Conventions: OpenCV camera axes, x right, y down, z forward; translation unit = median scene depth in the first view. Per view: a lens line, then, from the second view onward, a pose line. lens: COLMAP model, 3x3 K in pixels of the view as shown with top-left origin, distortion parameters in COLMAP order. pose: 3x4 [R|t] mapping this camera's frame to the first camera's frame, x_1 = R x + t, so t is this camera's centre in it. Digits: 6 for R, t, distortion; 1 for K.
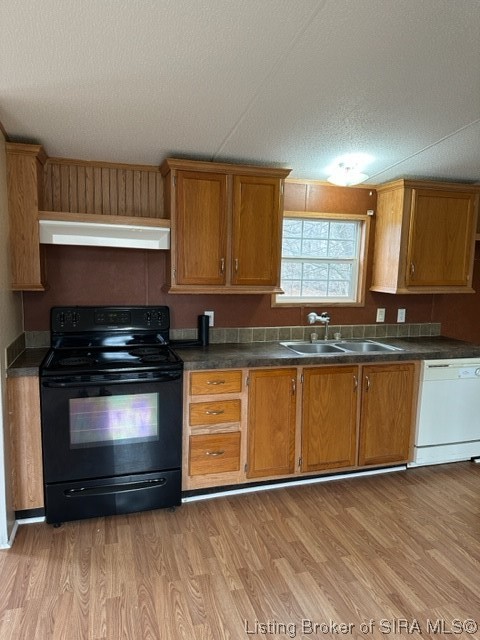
lens RADIAL K [[448.2, 0, 240.0], [0, 448.2, 320.0], [0, 0, 1]] dist [0.107082, -0.108296]
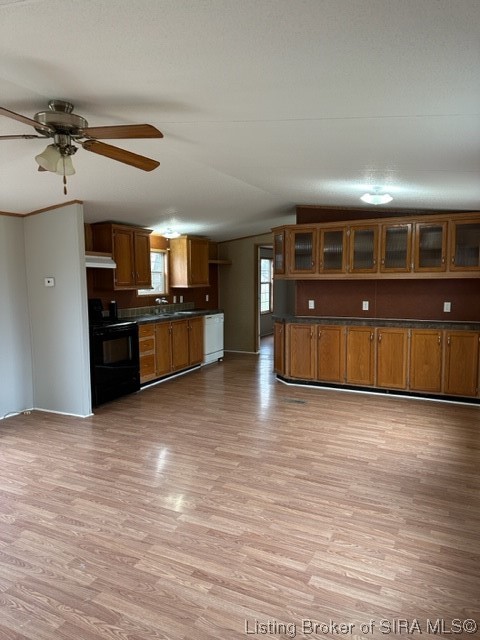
lens RADIAL K [[448.2, 0, 240.0], [0, 448.2, 320.0], [0, 0, 1]] dist [0.107082, -0.108296]
pose [[0.681062, -0.098207, 0.725610, -1.092130], [0.120586, 0.992478, 0.021143, 0.083243], [-0.722228, 0.073098, 0.687781, -0.657771]]
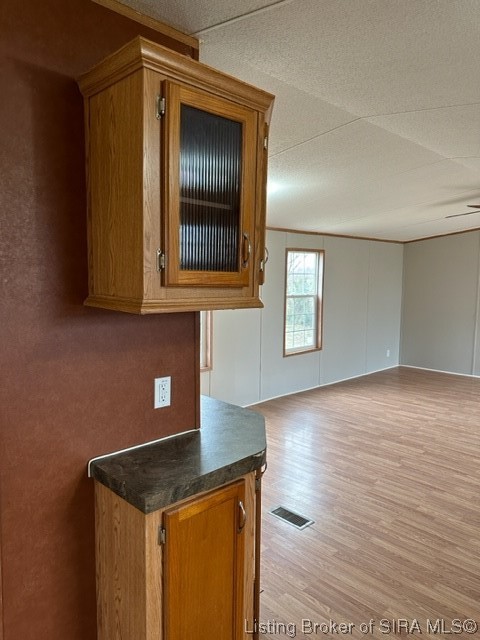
lens RADIAL K [[446.1, 0, 240.0], [0, 446.1, 320.0], [0, 0, 1]] dist [0.033392, -0.108191]
pose [[-0.891412, 0.013427, -0.452996, 0.668497], [-0.092611, 0.973070, 0.211085, -0.118995], [0.443631, 0.230116, -0.866163, 0.964964]]
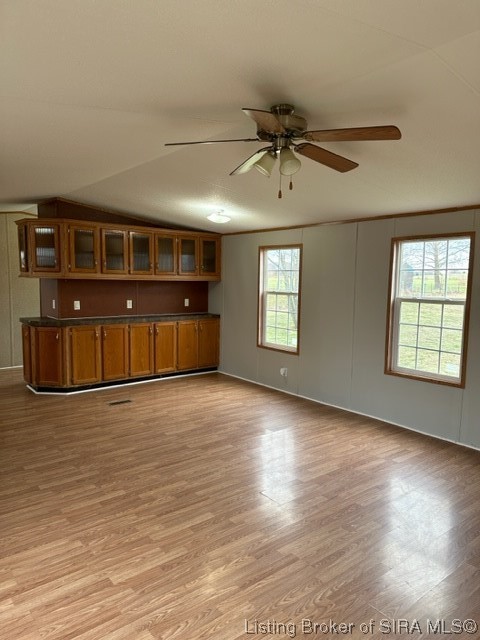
lens RADIAL K [[448.2, 0, 240.0], [0, 448.2, 320.0], [0, 0, 1]] dist [0.107082, -0.108296]
pose [[-0.370851, -0.113464, 0.921735, -1.422288], [0.105068, 0.981010, 0.163034, -0.074811], [-0.922730, 0.157307, -0.351887, 0.467199]]
